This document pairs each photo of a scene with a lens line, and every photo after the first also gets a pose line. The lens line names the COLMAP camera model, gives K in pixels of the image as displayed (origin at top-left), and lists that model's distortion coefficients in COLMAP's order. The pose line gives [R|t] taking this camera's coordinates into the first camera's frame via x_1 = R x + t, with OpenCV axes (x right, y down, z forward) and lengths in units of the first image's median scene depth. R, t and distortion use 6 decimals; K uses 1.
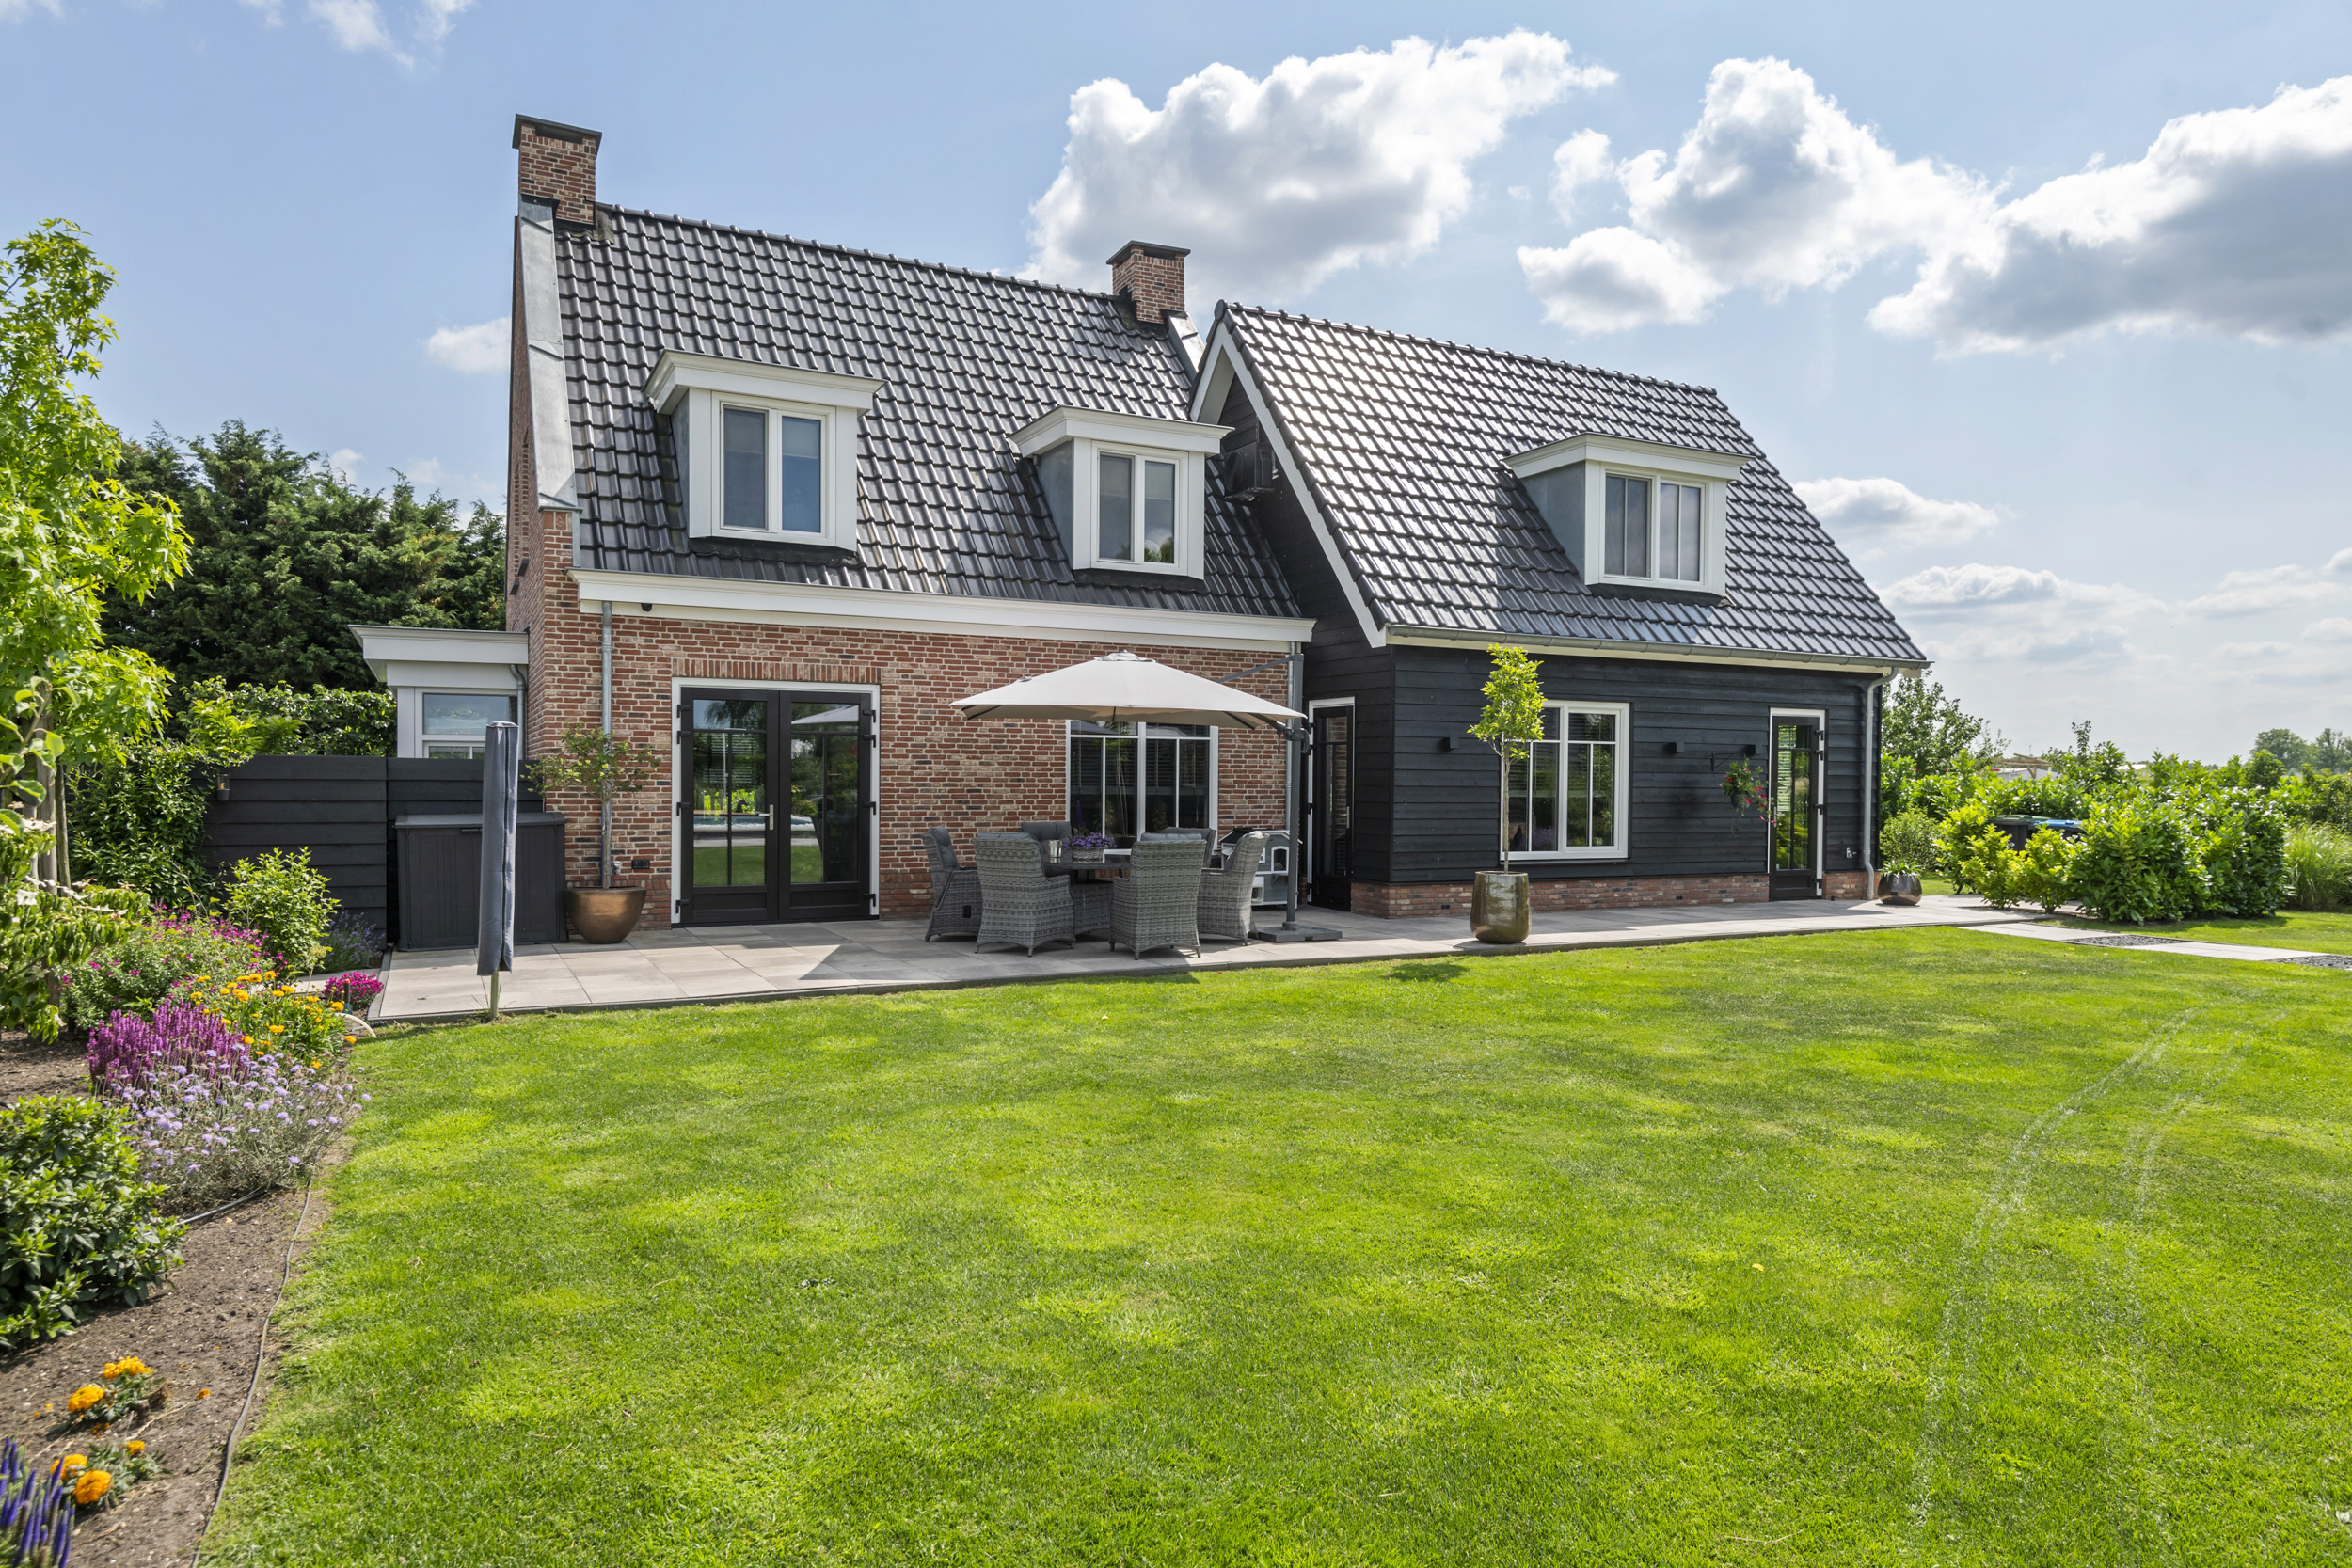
lens RADIAL K [[1496.7, 0, 1174.7], [0, 1496.7, 791.1], [0, 0, 1]] dist [0.023008, -0.000449]
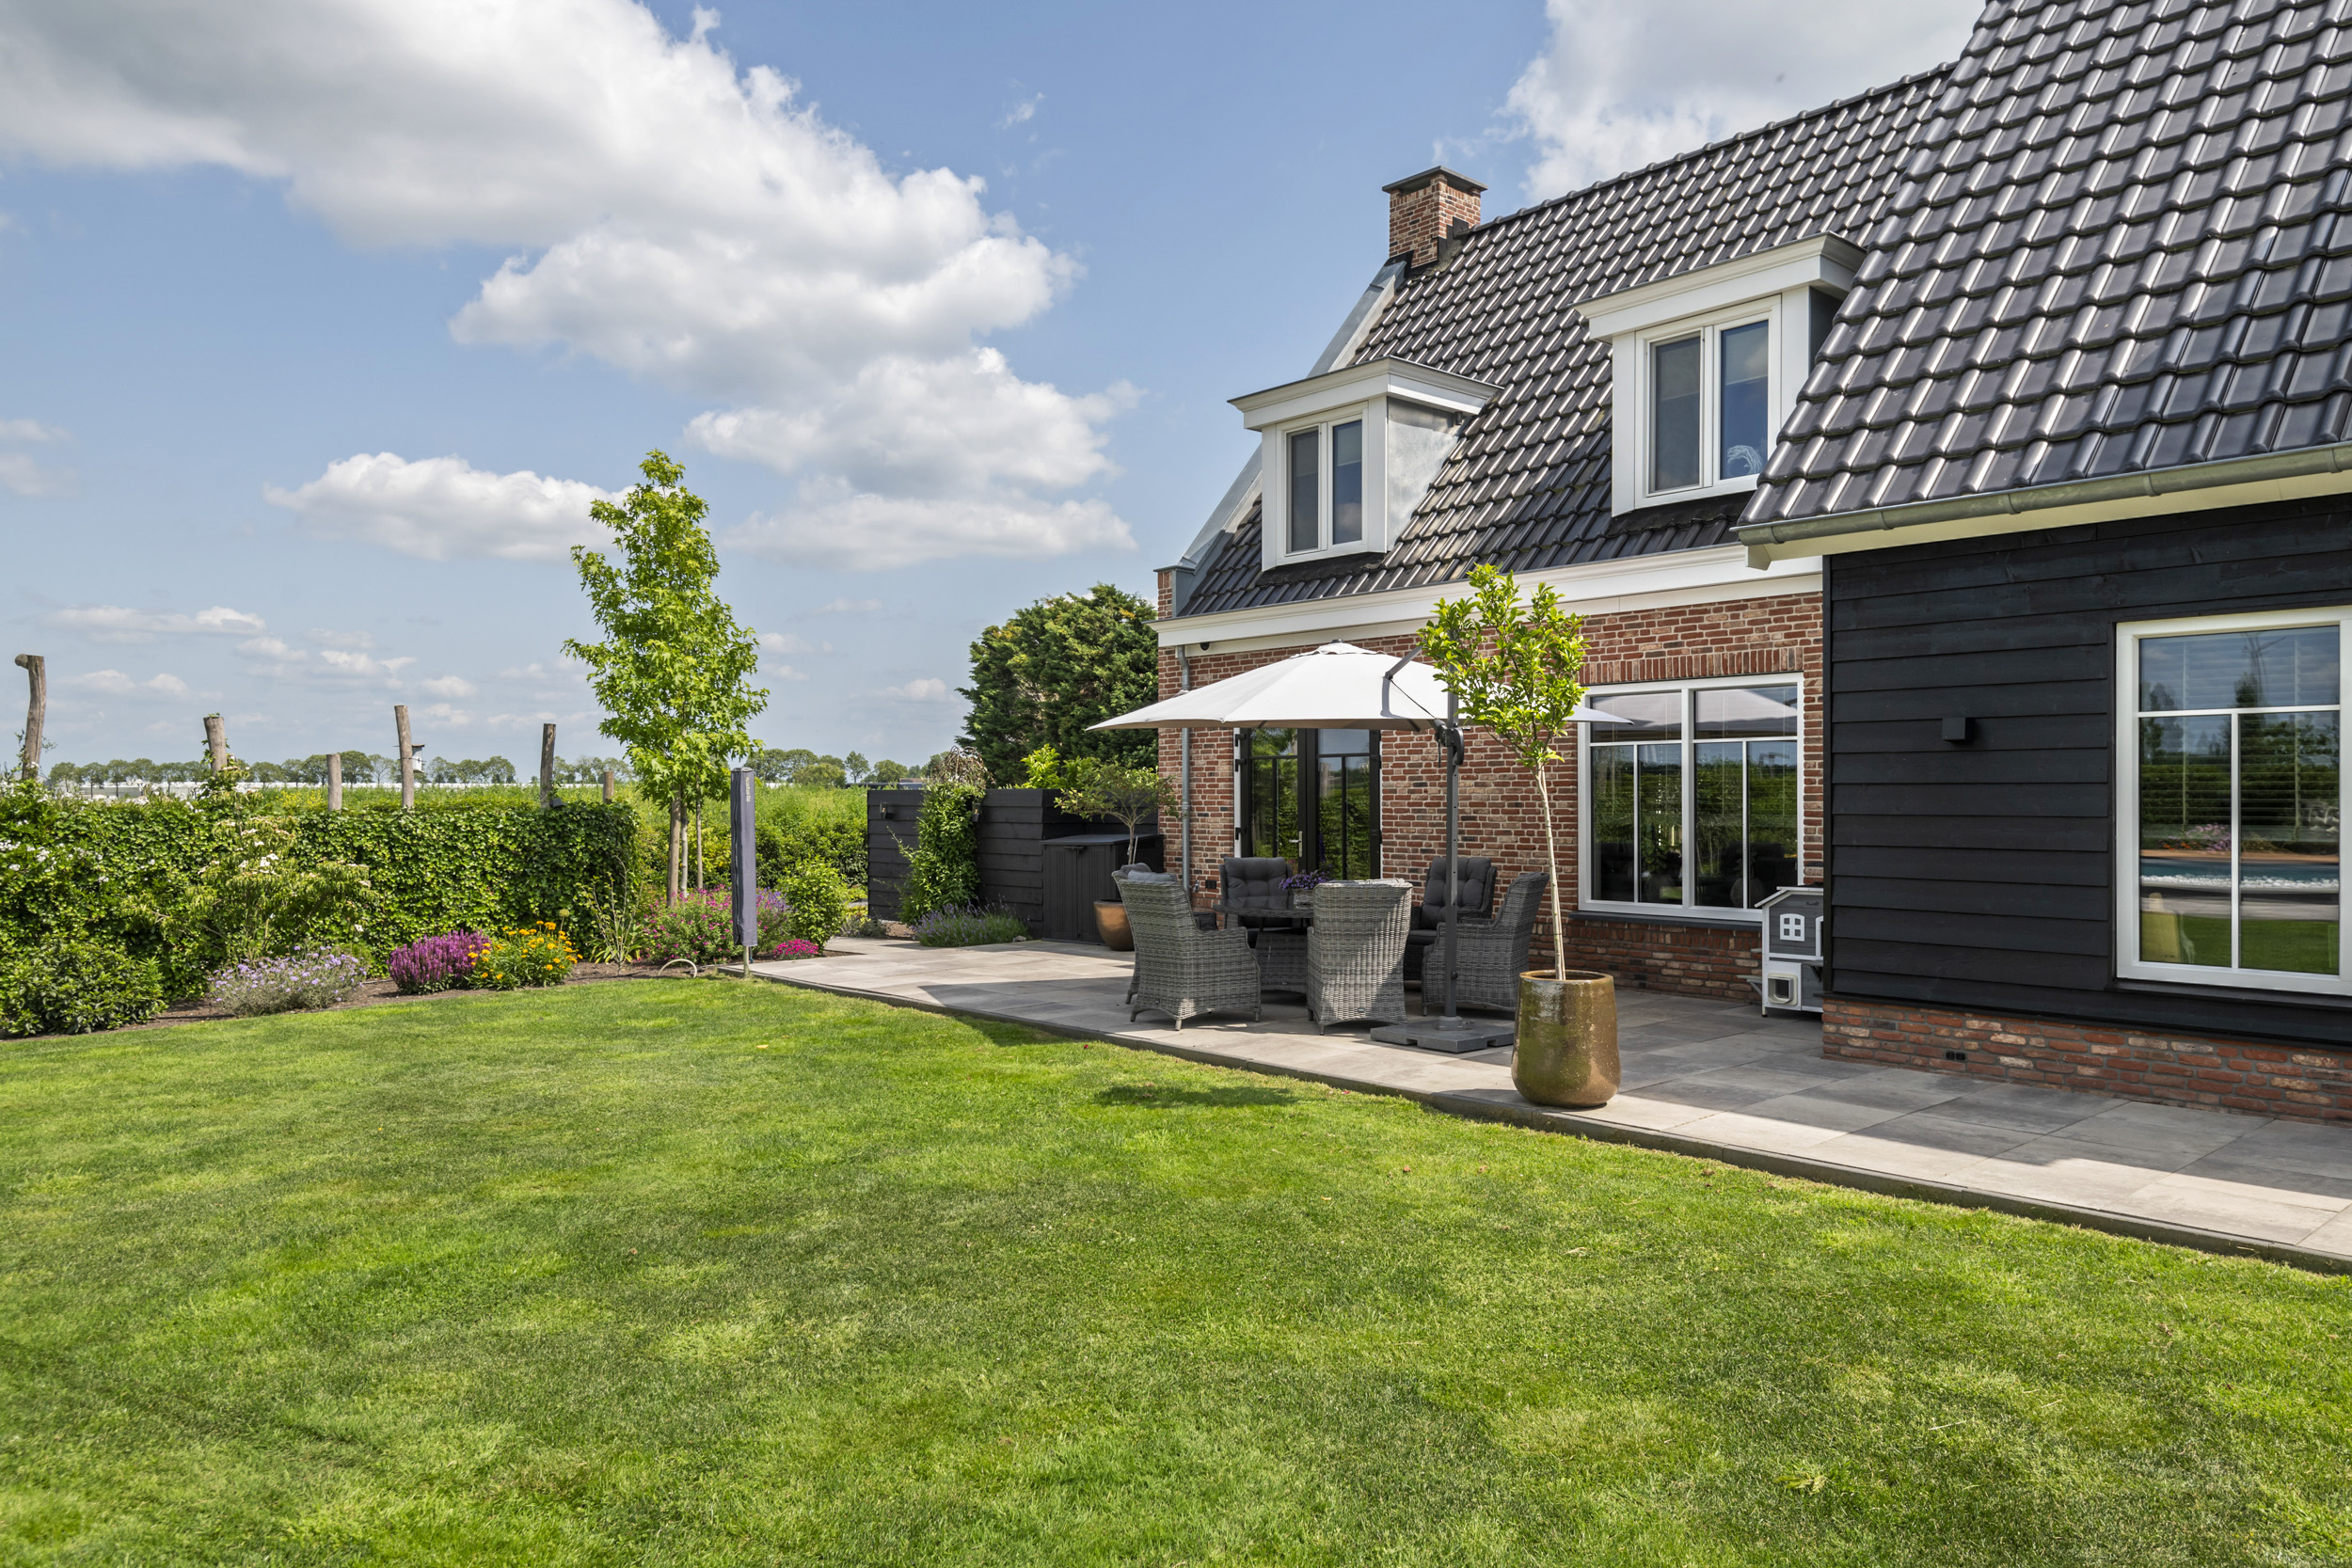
lens RADIAL K [[1541.6, 0, 1175.2], [0, 1541.6, 793.9], [0, 0, 1]] dist [0.032442, -0.000873]
pose [[0.239630, -0.009958, -0.970813, 0.646310], [-0.003928, 0.999929, -0.011227, -0.003443], [0.970856, 0.006504, 0.239574, 0.643683]]
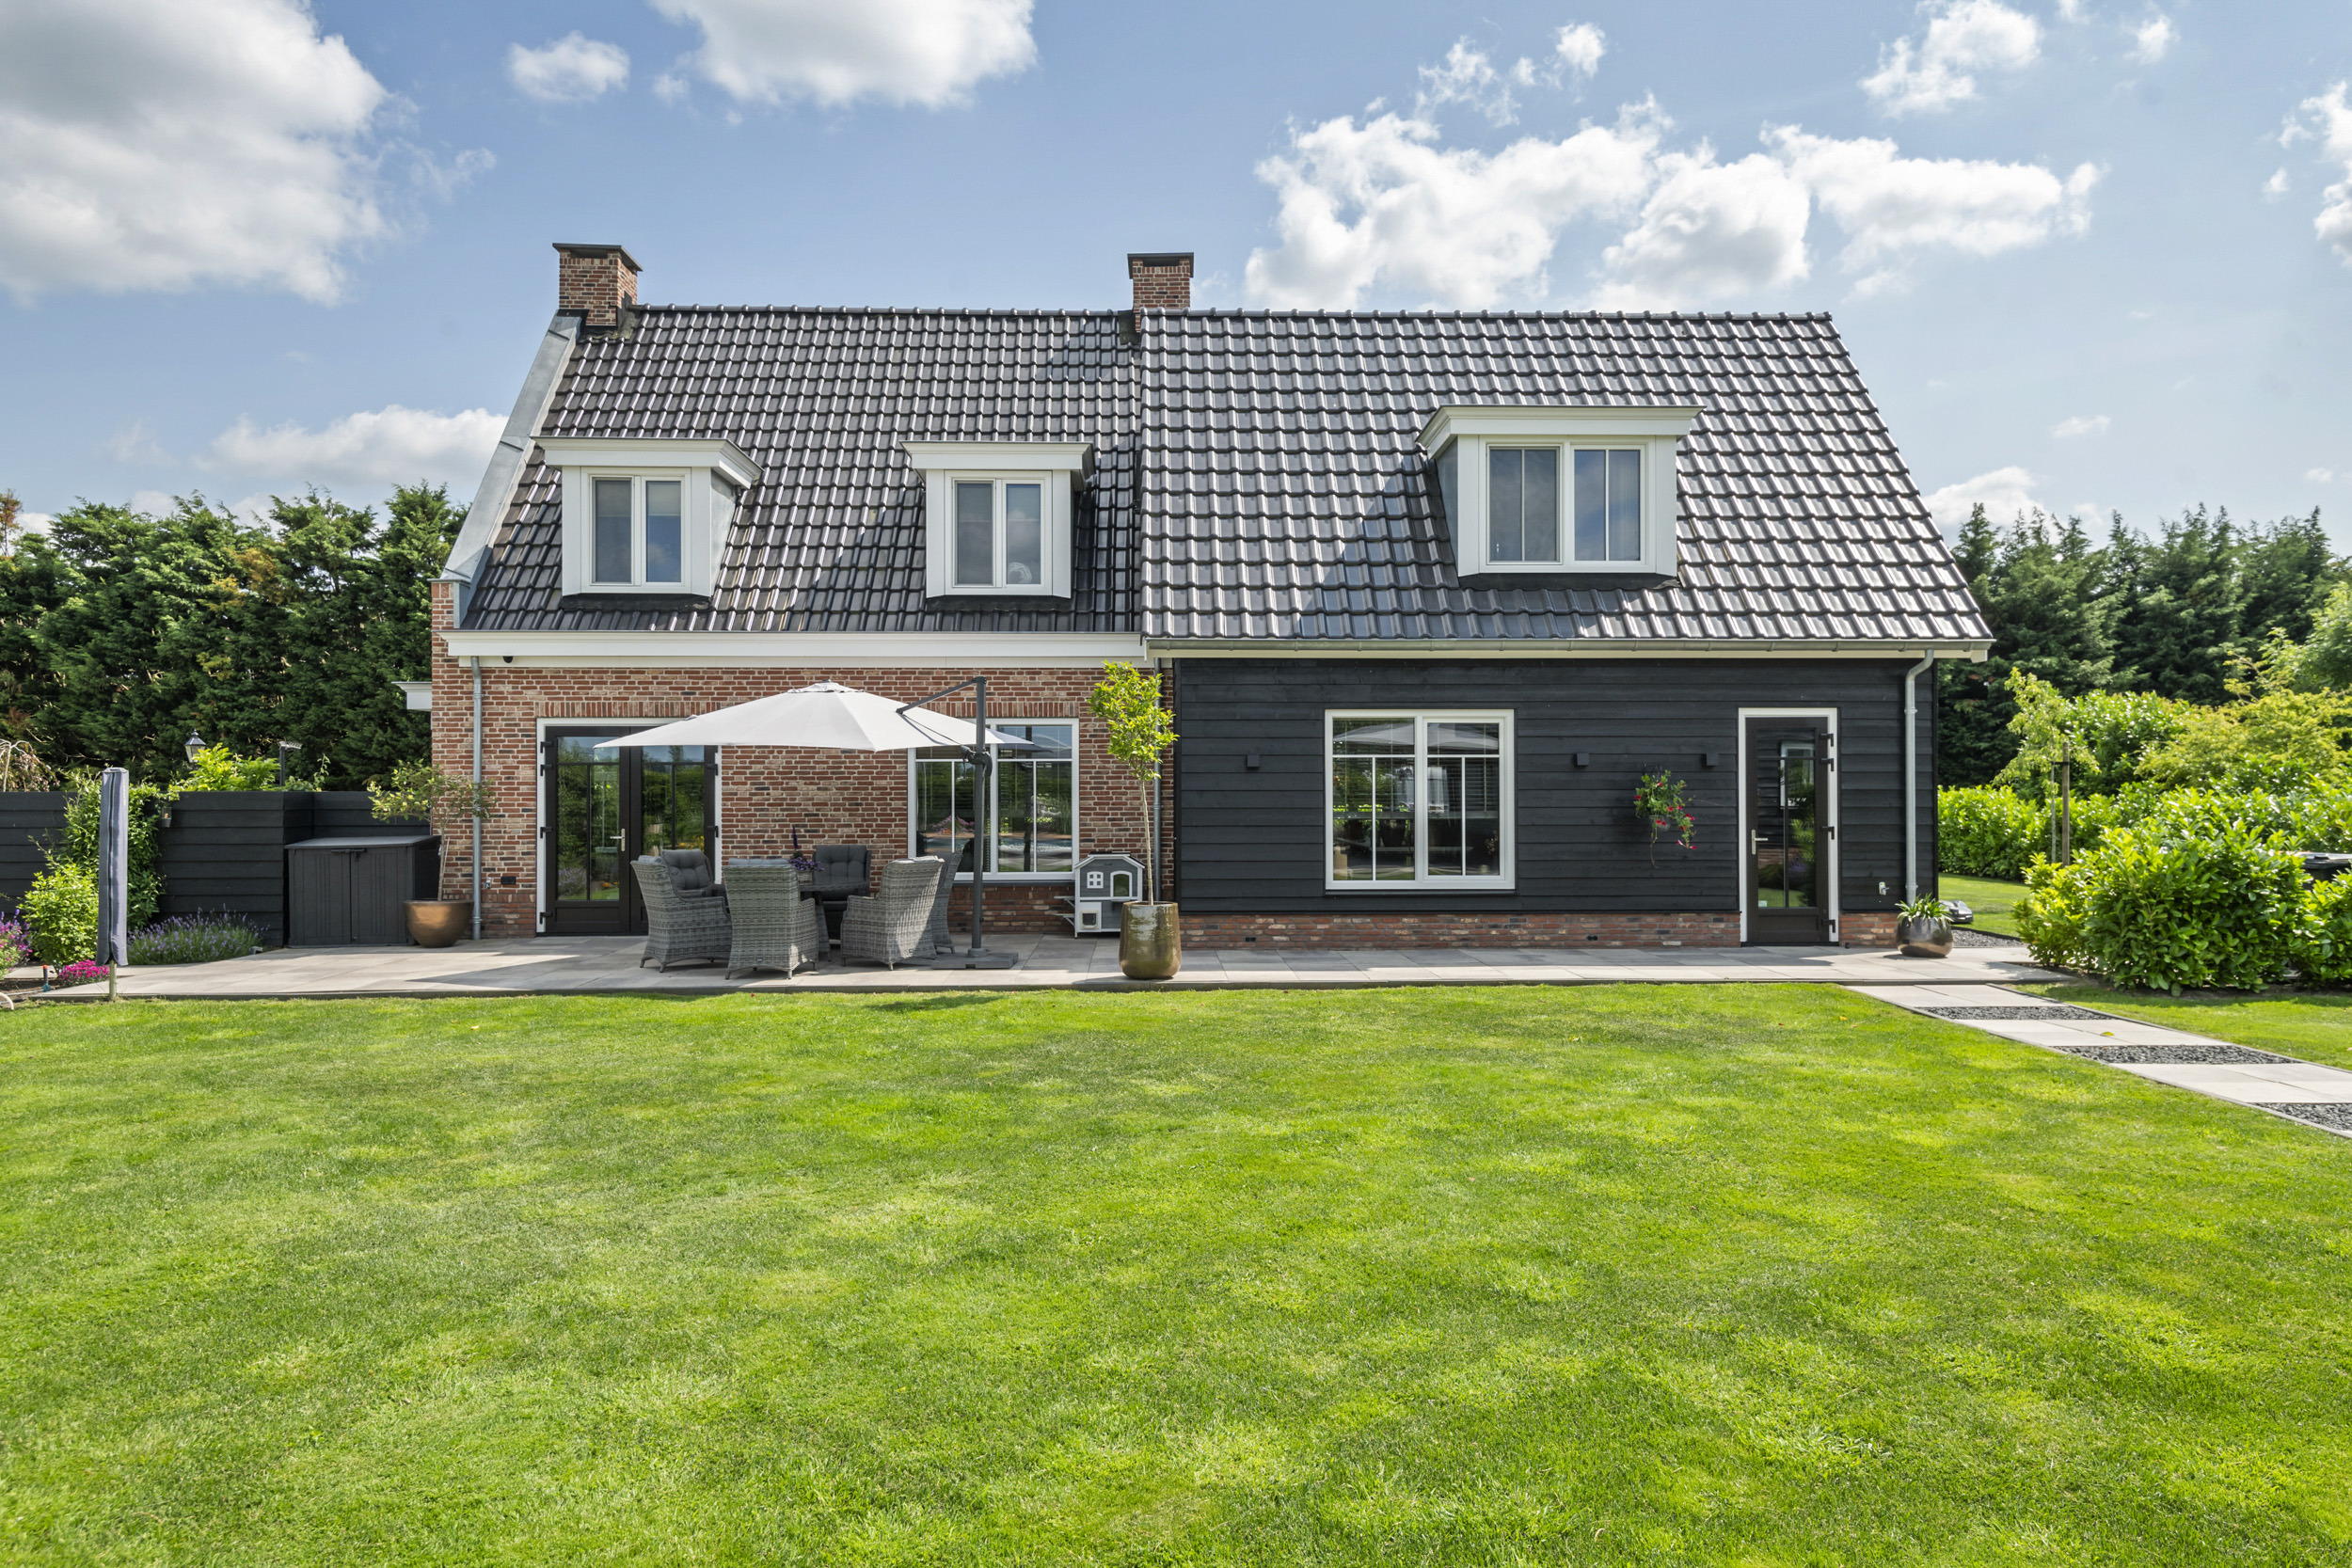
lens RADIAL K [[1581.4, 0, 1178.1], [0, 1581.4, 771.5], [0, 0, 1]] dist [0.019094, -0.000261]
pose [[0.899598, -0.015978, -0.436426, 0.585448], [0.006120, 0.999694, -0.023984, -0.002505], [0.436676, 0.018905, 0.899420, 0.110621]]
